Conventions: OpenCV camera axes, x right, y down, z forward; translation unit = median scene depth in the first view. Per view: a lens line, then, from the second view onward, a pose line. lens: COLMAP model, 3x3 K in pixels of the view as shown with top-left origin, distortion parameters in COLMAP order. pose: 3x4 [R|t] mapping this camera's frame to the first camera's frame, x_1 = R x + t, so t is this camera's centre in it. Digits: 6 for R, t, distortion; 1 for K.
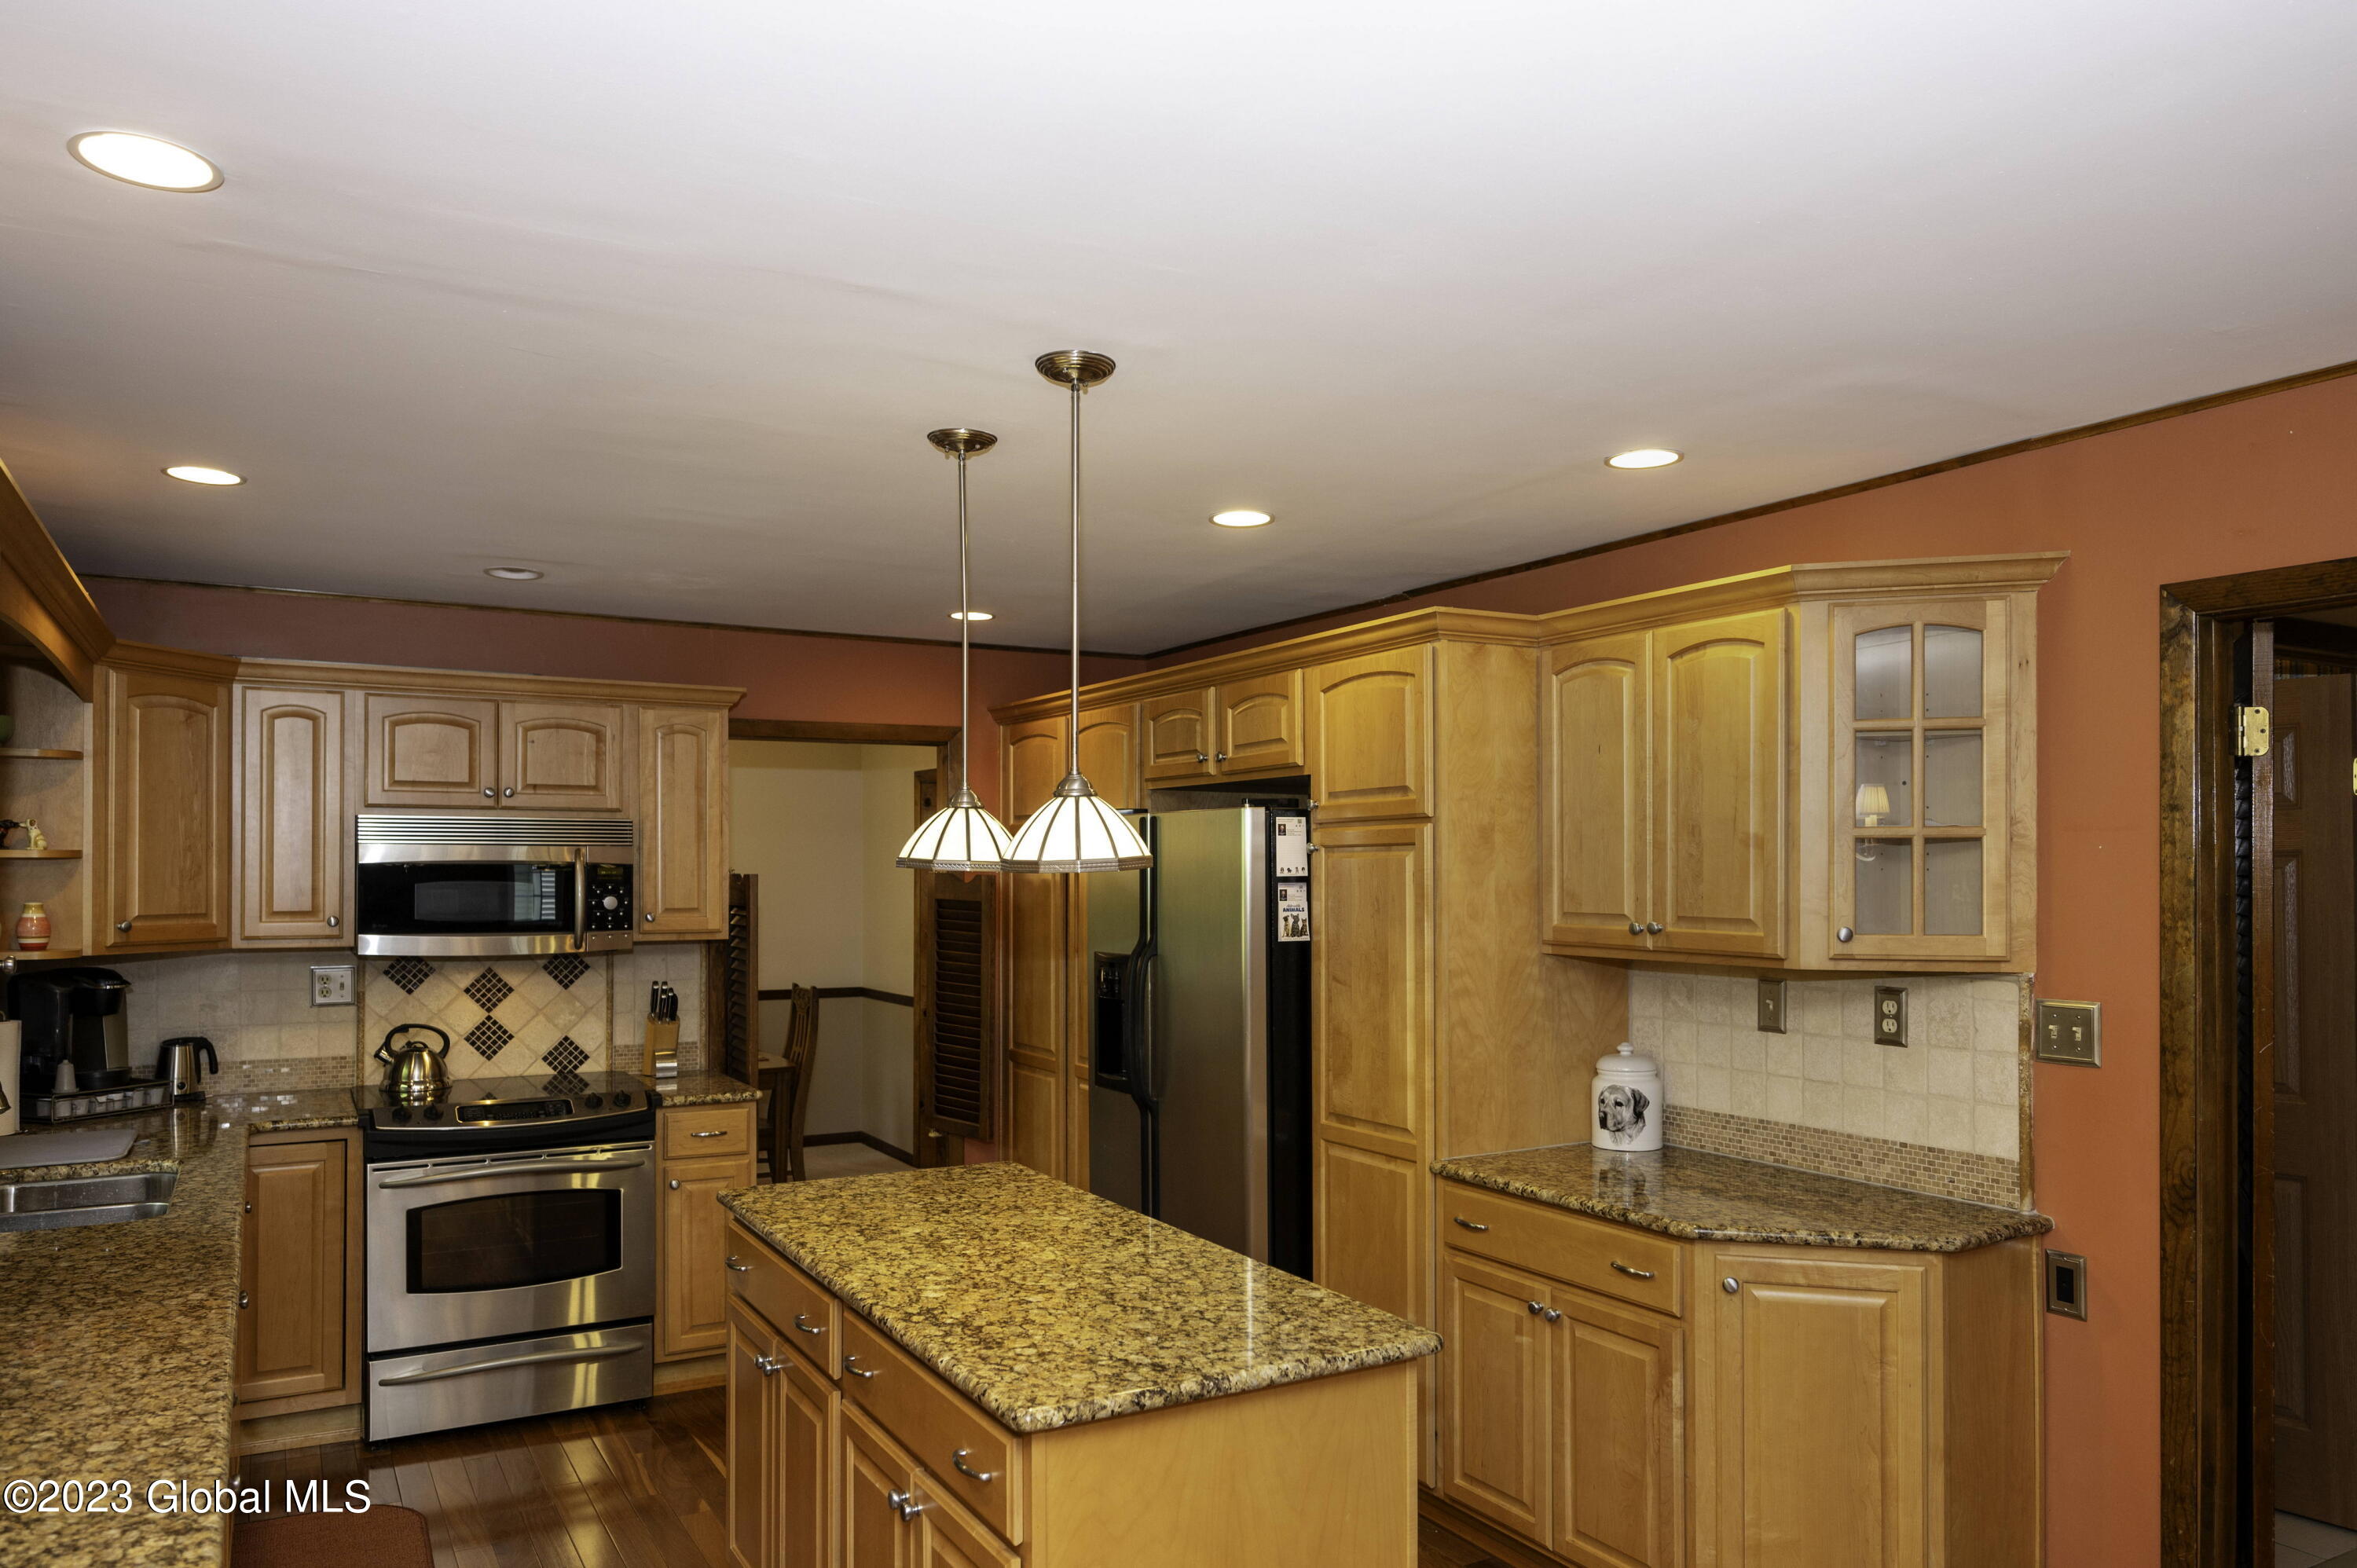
lens RADIAL K [[1608.8, 0, 1170.6], [0, 1608.8, 857.7], [0, 0, 1]] dist [-0.002922, -0.001361]
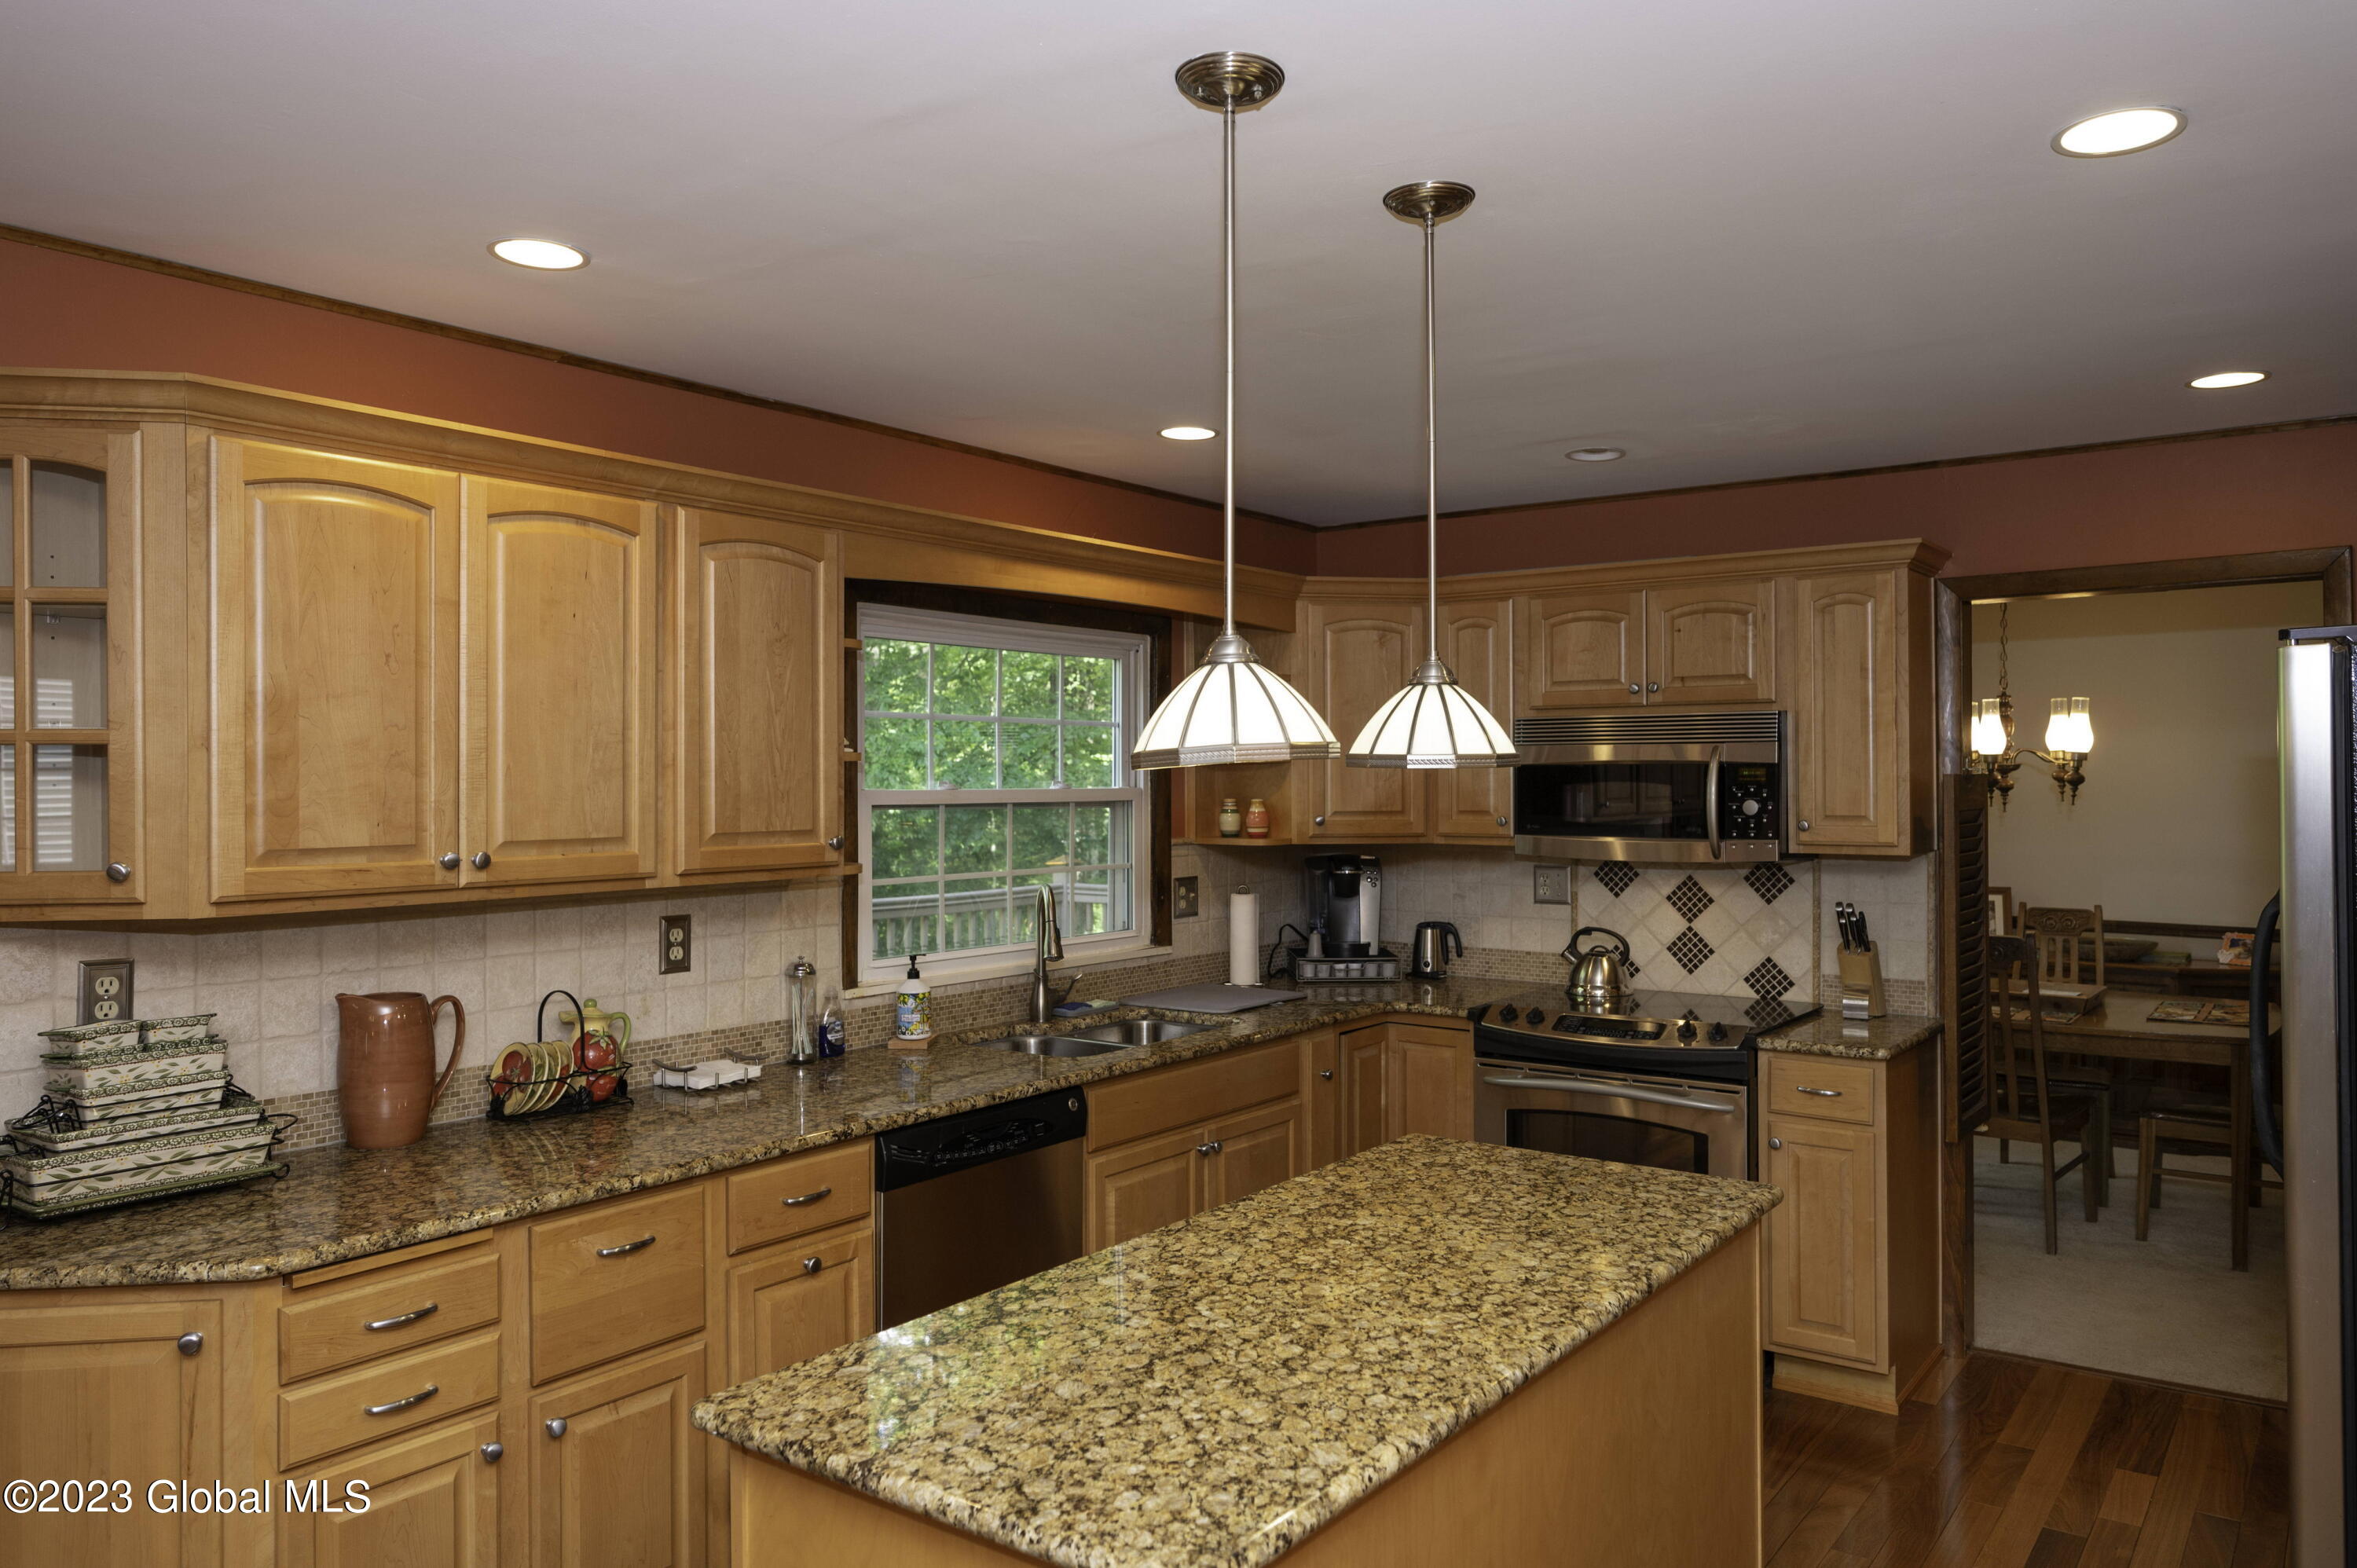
lens RADIAL K [[1608.8, 0, 1179.0], [0, 1608.8, 782.6], [0, 0, 1]] dist [-0.002922, -0.001361]
pose [[0.405051, 0.000585, -0.914294, 0.334331], [0.011413, 0.999919, 0.005696, 0.006341], [0.914223, -0.012742, 0.405012, 0.378300]]
